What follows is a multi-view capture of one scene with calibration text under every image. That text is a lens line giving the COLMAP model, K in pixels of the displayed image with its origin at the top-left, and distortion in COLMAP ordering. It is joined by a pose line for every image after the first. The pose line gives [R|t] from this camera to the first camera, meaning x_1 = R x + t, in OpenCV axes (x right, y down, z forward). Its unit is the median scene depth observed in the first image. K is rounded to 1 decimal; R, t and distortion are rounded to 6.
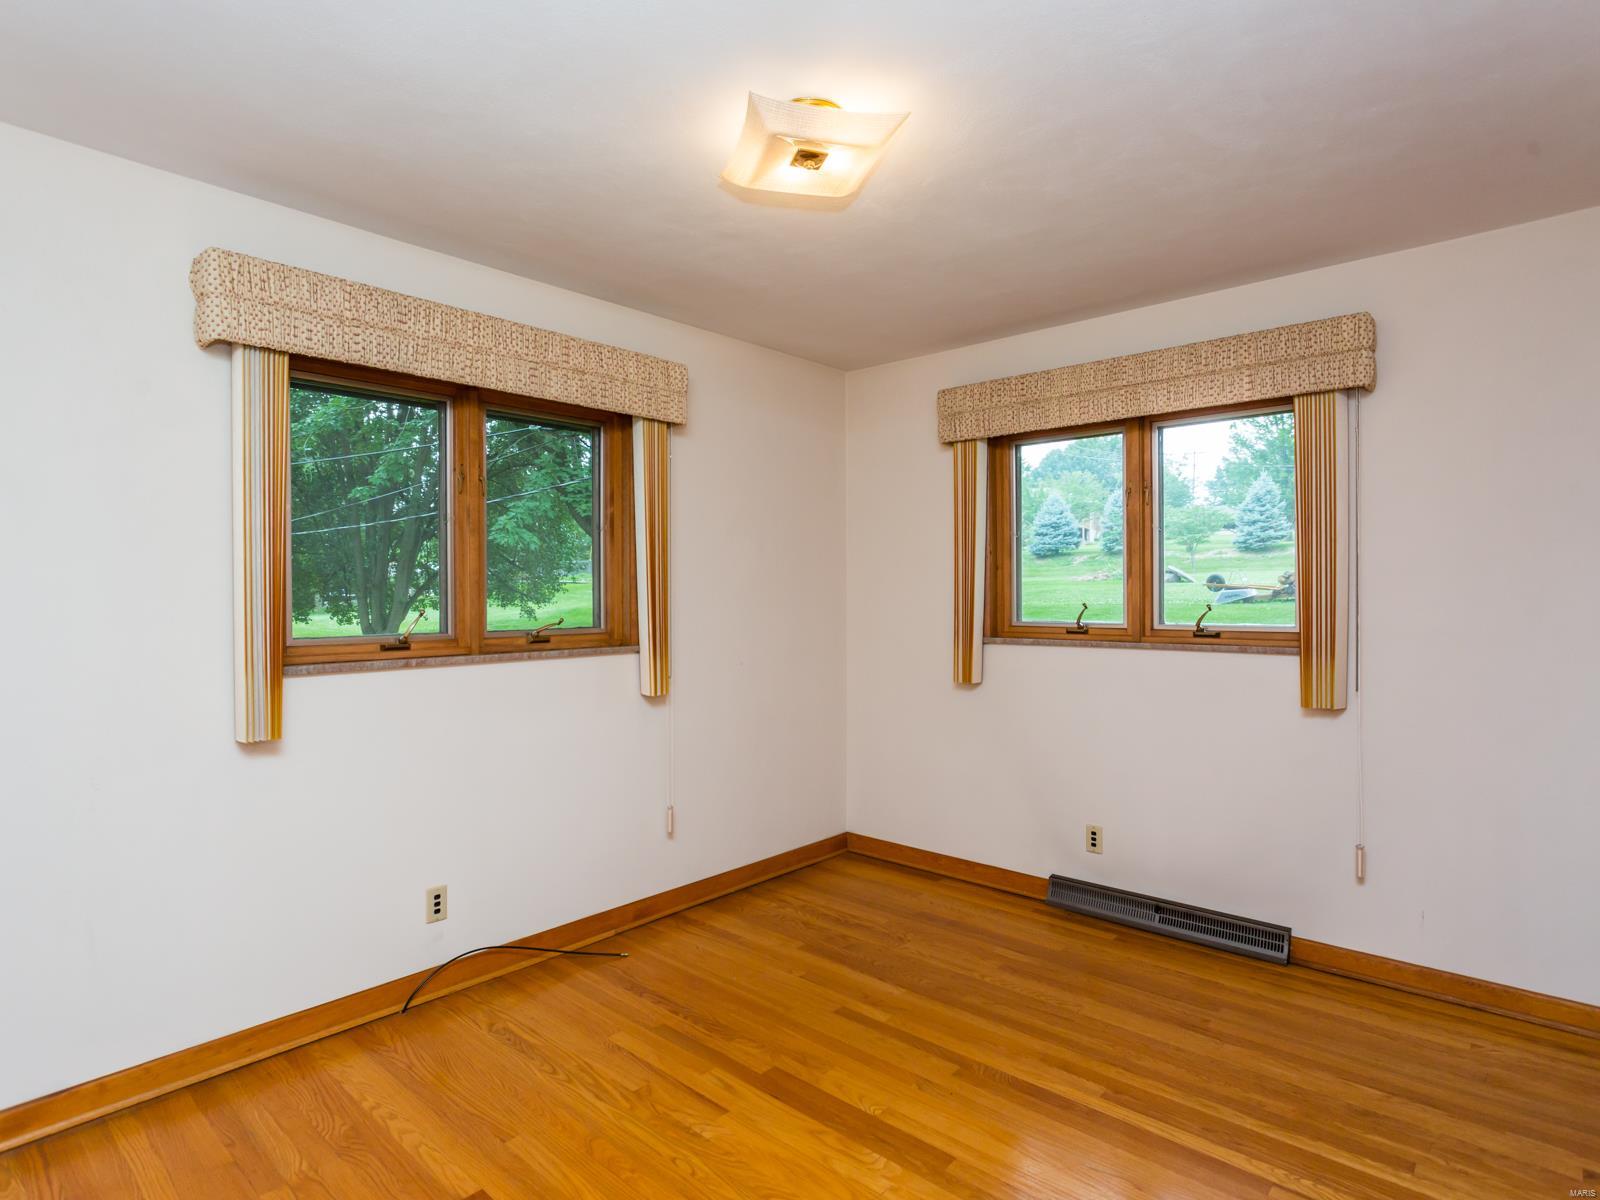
lens RADIAL K [[874.1, 0, 798.5], [0, 874.1, 597.2], [0, 0, 1]] dist [-0.013408, 0.008210]
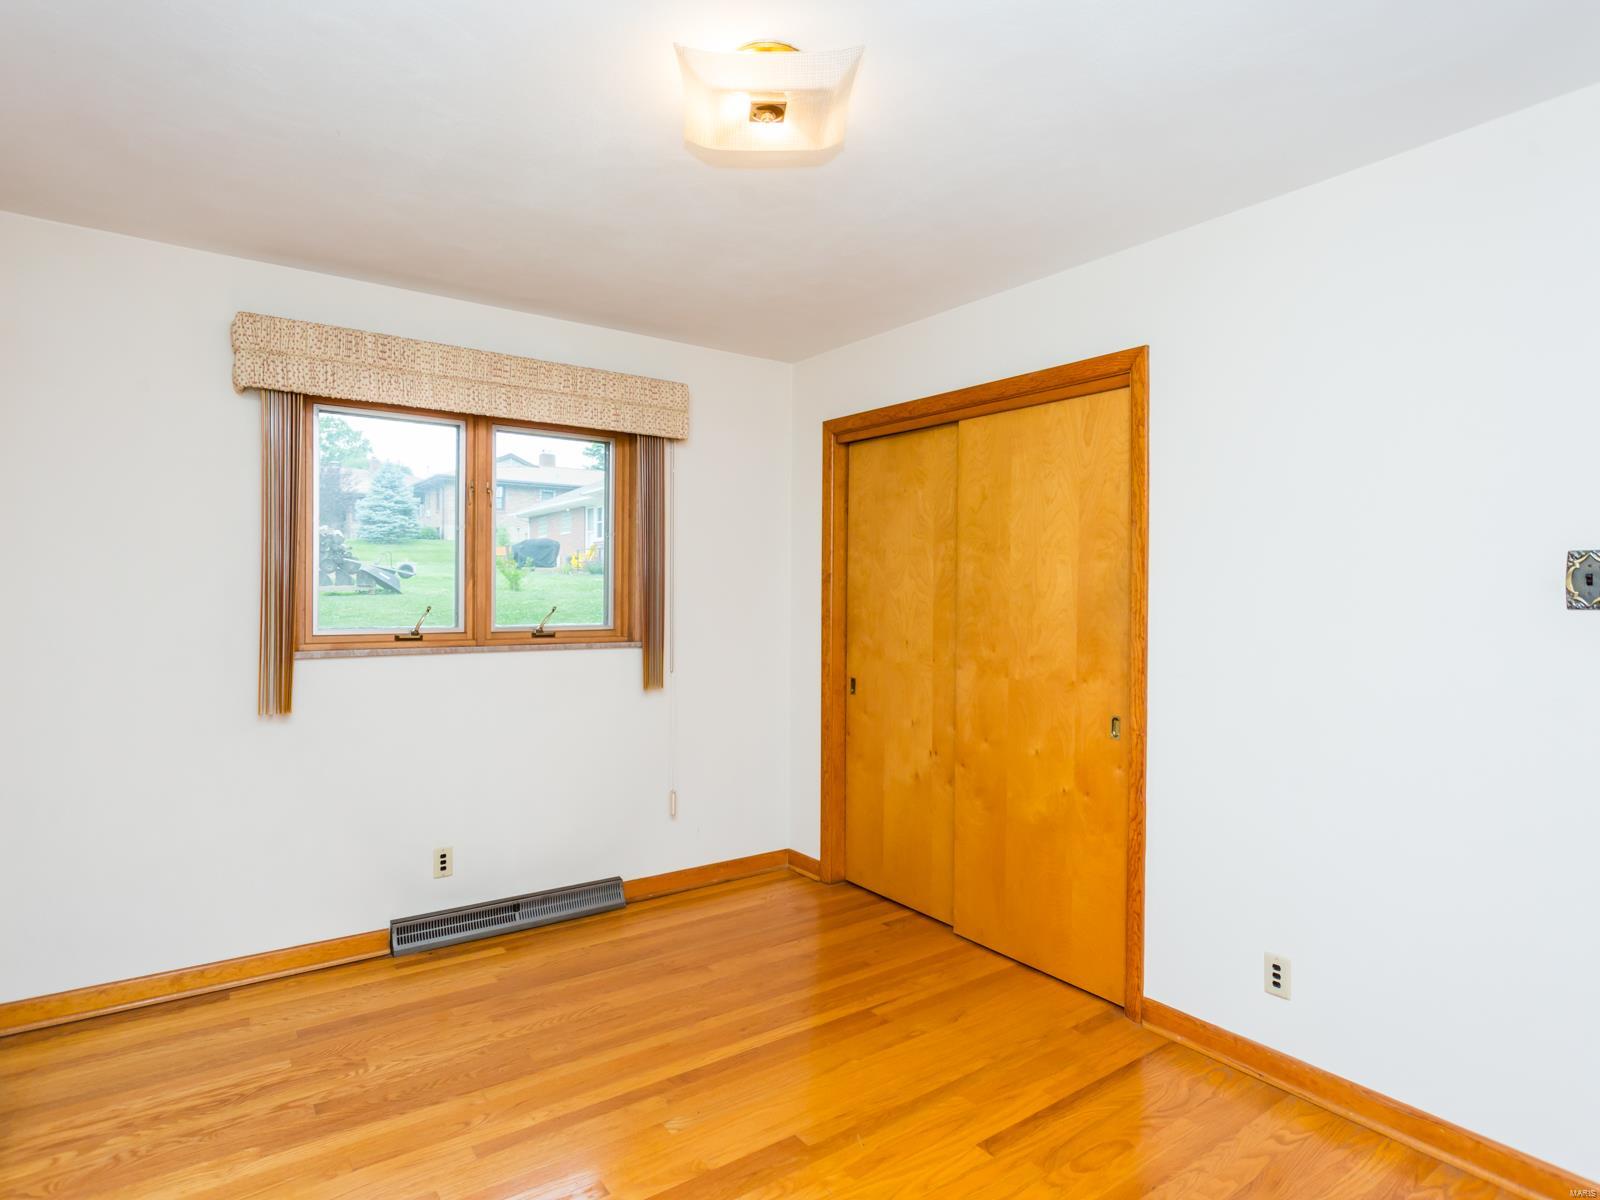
lens RADIAL K [[874.1, 0, 798.8], [0, 874.1, 593.8], [0, 0, 1]] dist [-0.013408, 0.008210]
pose [[0.209190, 0.006121, 0.977856, -0.509383], [-0.001997, 0.999981, -0.005832, -0.001576], [-0.977873, -0.000733, 0.209198, 0.463107]]
